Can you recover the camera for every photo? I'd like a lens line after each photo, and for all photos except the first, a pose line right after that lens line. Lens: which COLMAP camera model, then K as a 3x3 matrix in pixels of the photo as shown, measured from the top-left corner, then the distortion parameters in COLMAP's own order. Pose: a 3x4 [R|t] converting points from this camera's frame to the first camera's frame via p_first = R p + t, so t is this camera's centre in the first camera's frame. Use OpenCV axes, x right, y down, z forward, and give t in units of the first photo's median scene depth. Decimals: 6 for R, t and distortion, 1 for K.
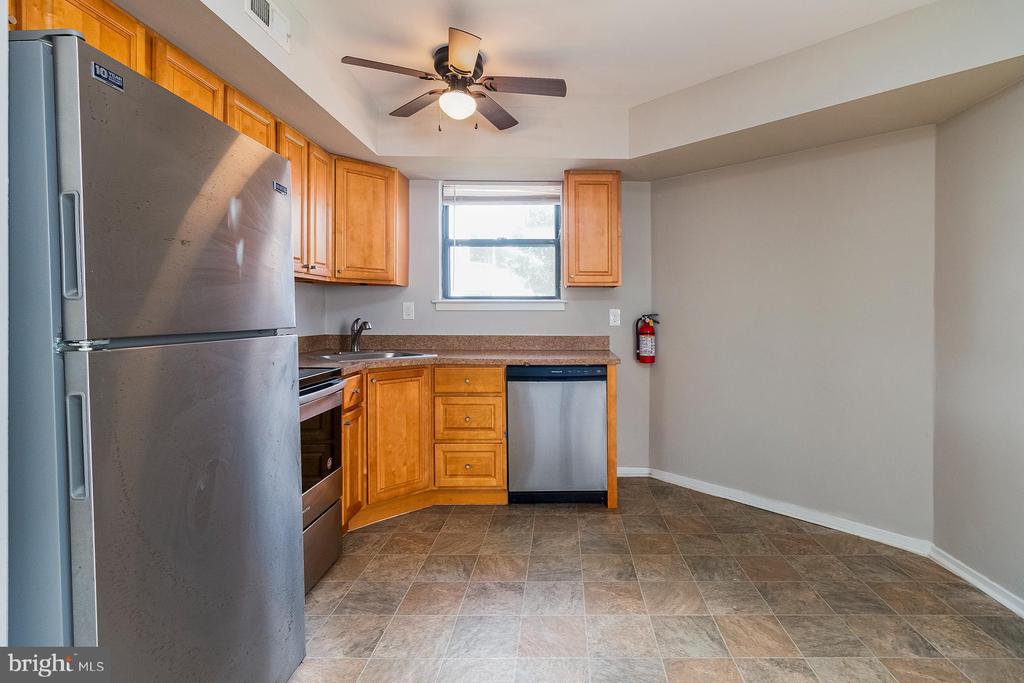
lens RADIAL K [[561.0, 0, 512.3], [0, 561.0, 305.5], [0, 0, 1]] dist [-0.001418, -0.000797]
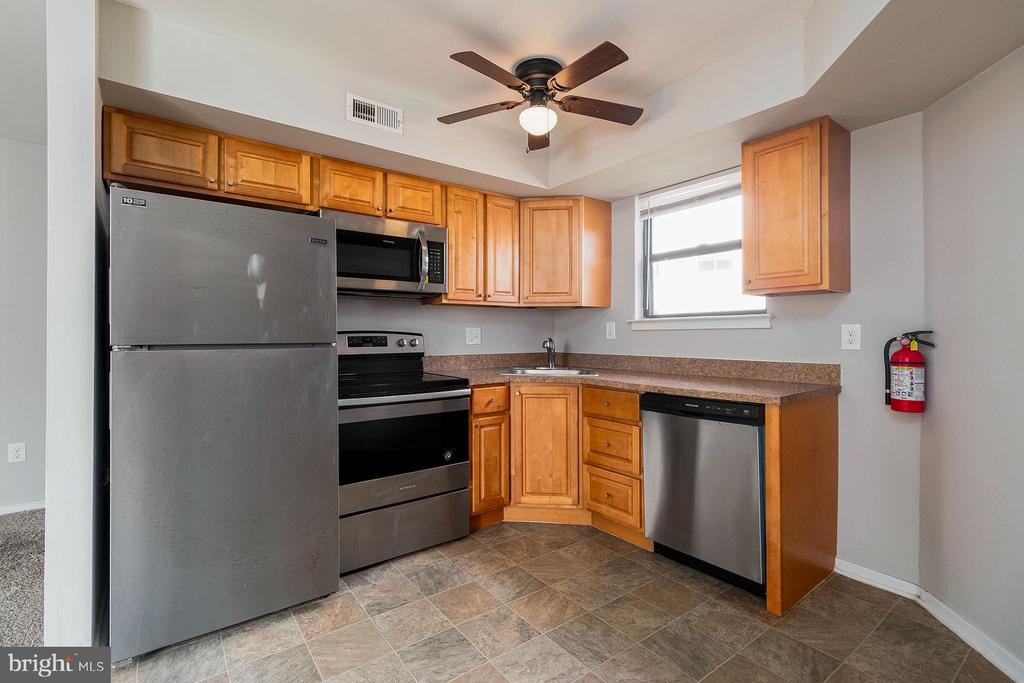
lens RADIAL K [[470.2, 0, 512.1], [0, 470.2, 331.2], [0, 0, 1]] dist [0.000110, -0.000260]
pose [[0.585944, -0.011629, -0.810268, 0.462333], [0.012845, 0.999905, -0.005062, 0.013893], [0.810249, -0.007442, 0.586038, 0.405834]]
